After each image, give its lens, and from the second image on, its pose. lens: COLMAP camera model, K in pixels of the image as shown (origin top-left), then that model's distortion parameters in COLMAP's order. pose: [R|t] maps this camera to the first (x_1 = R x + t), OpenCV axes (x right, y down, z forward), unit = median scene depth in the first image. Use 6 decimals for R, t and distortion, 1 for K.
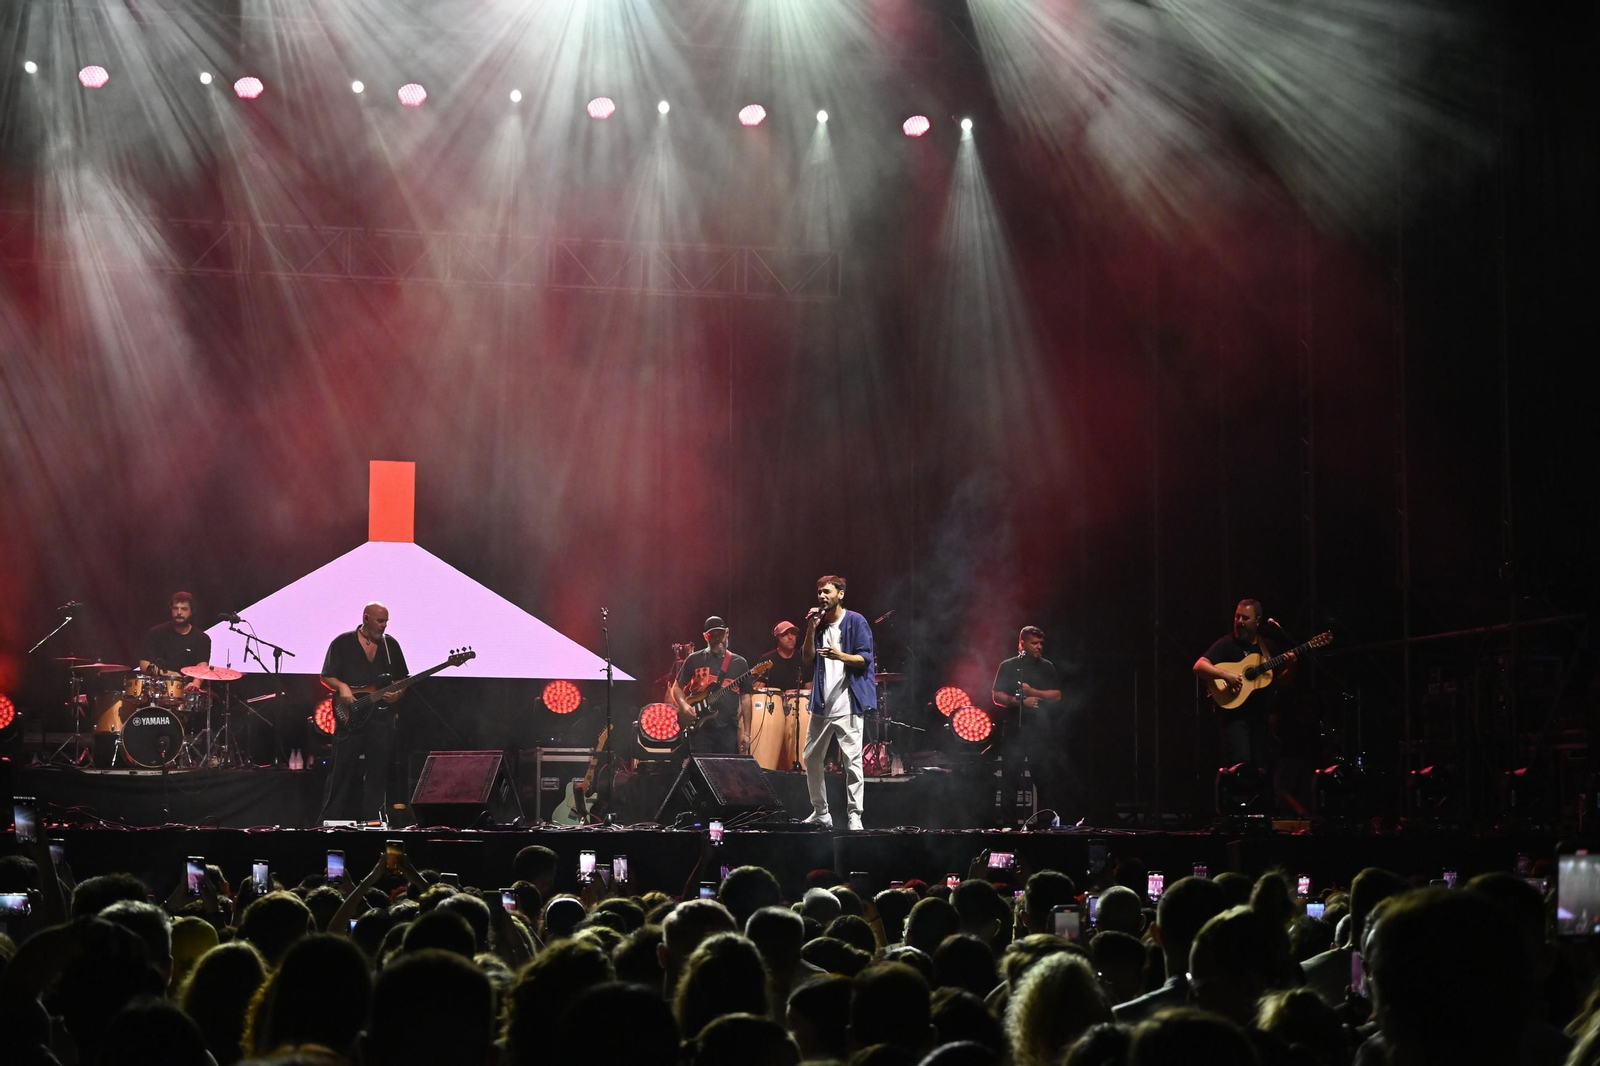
lens RADIAL K [[3251.2, 0, 797.7], [0, 3251.2, 531.8], [0, 0, 1]] dist [-0.136681, 0.000000]
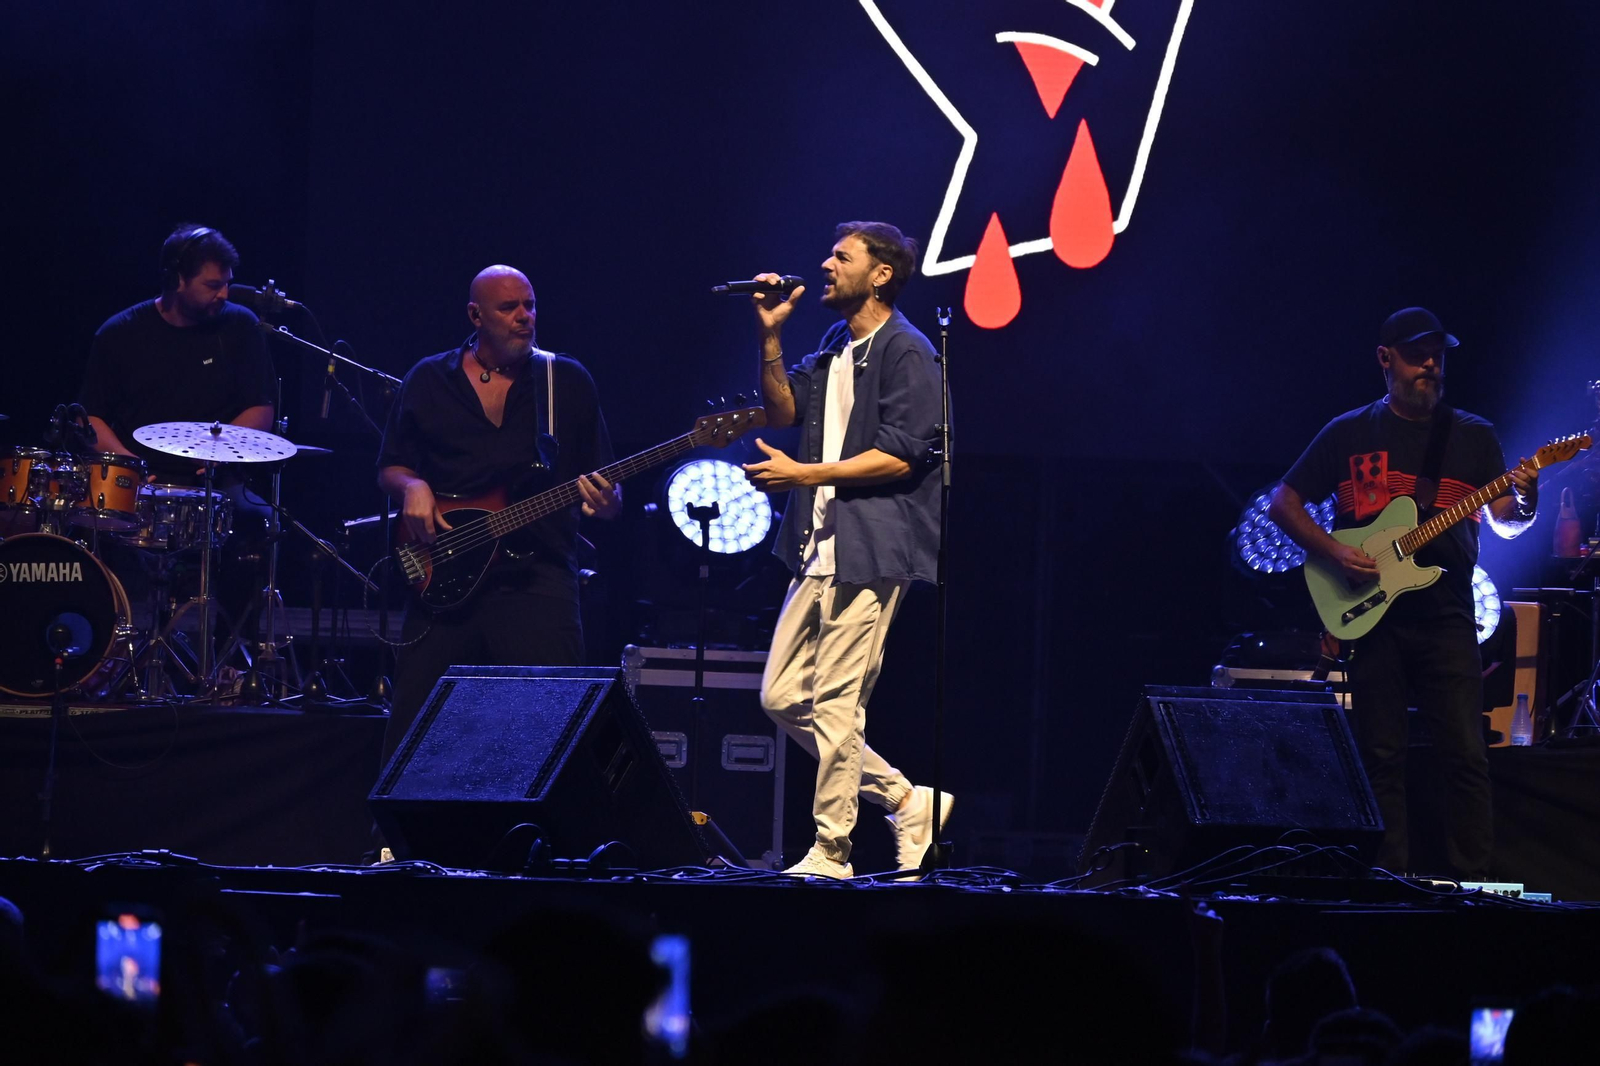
lens RADIAL K [[10952.8, 0, 802.6], [0, 10952.8, 540.4], [0, 0, 1]] dist [-2.933970, 0.000000]
pose [[0.954670, 0.017632, -0.297144, 0.256629], [-0.002541, 0.998690, 0.051098, -0.009404], [0.297655, -0.048026, 0.953465, -0.168414]]
